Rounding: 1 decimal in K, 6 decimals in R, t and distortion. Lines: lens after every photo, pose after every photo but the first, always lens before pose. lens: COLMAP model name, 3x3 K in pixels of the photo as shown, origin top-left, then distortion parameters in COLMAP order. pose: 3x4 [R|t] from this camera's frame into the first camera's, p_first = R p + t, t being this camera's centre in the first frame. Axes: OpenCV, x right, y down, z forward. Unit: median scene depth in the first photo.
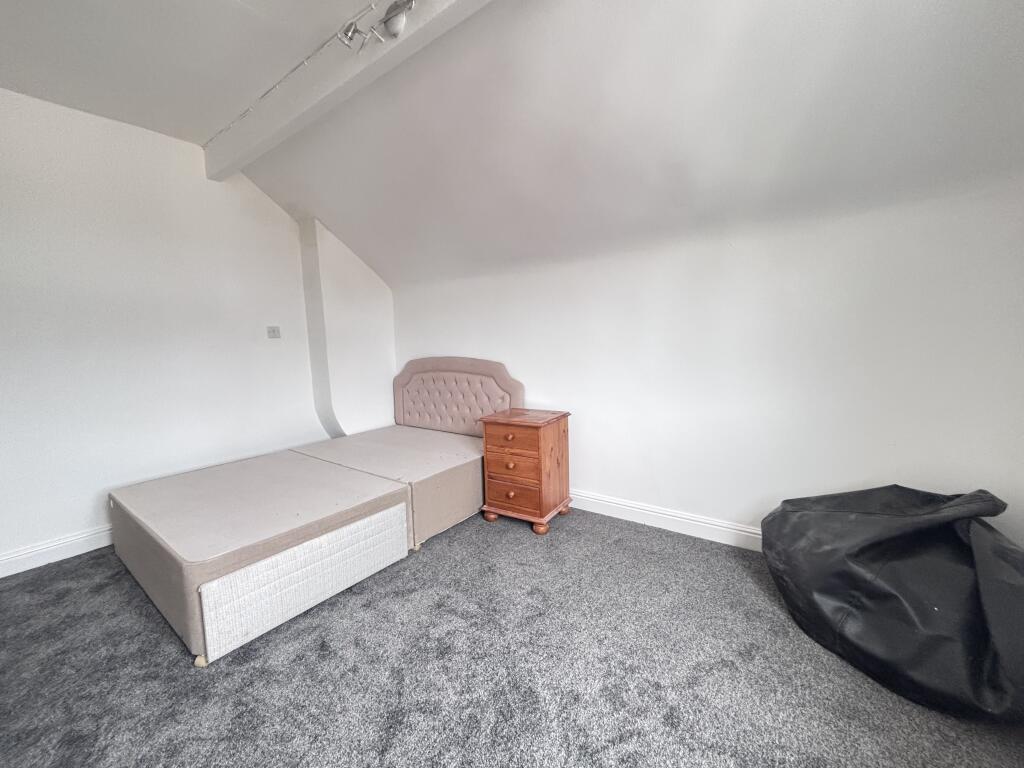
lens RADIAL K [[410.4, 0, 513.3], [0, 410.4, 385.1], [0, 0, 1]] dist [0.002561, -0.001378]
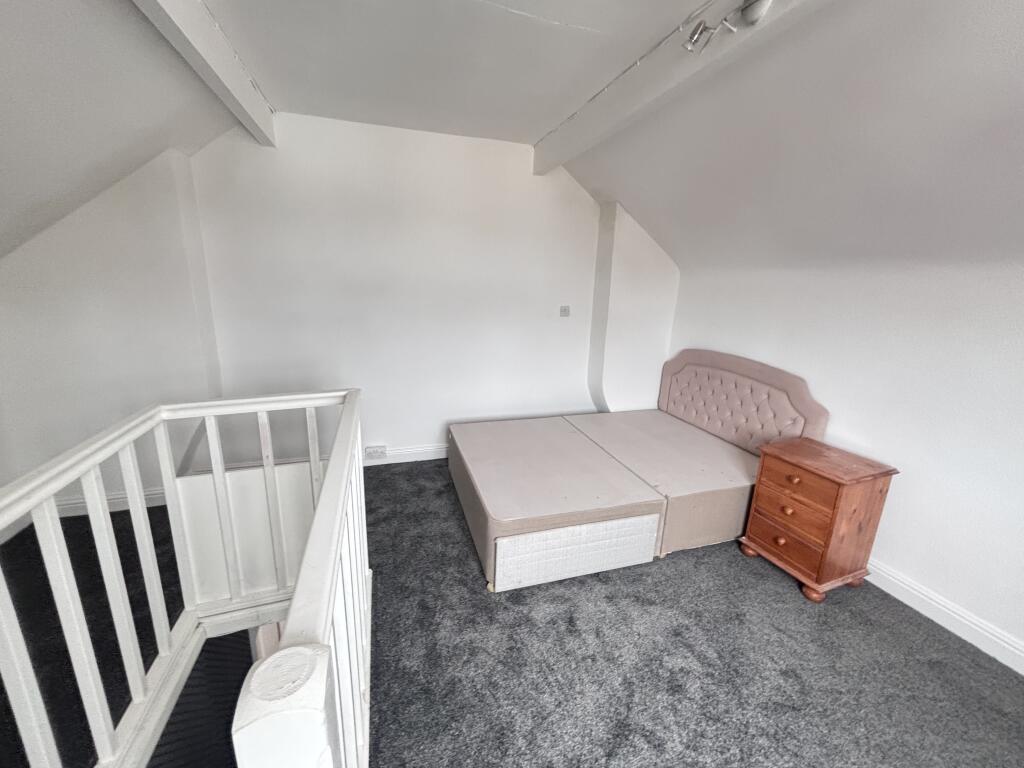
lens RADIAL K [[410.4, 0, 512.1], [0, 410.4, 383.3], [0, 0, 1]] dist [0.002561, -0.001378]
pose [[0.806891, 0.196363, -0.557107, -0.055917], [-0.120731, 0.978043, 0.169868, -0.167223], [0.578231, -0.069805, 0.812881, -0.014310]]
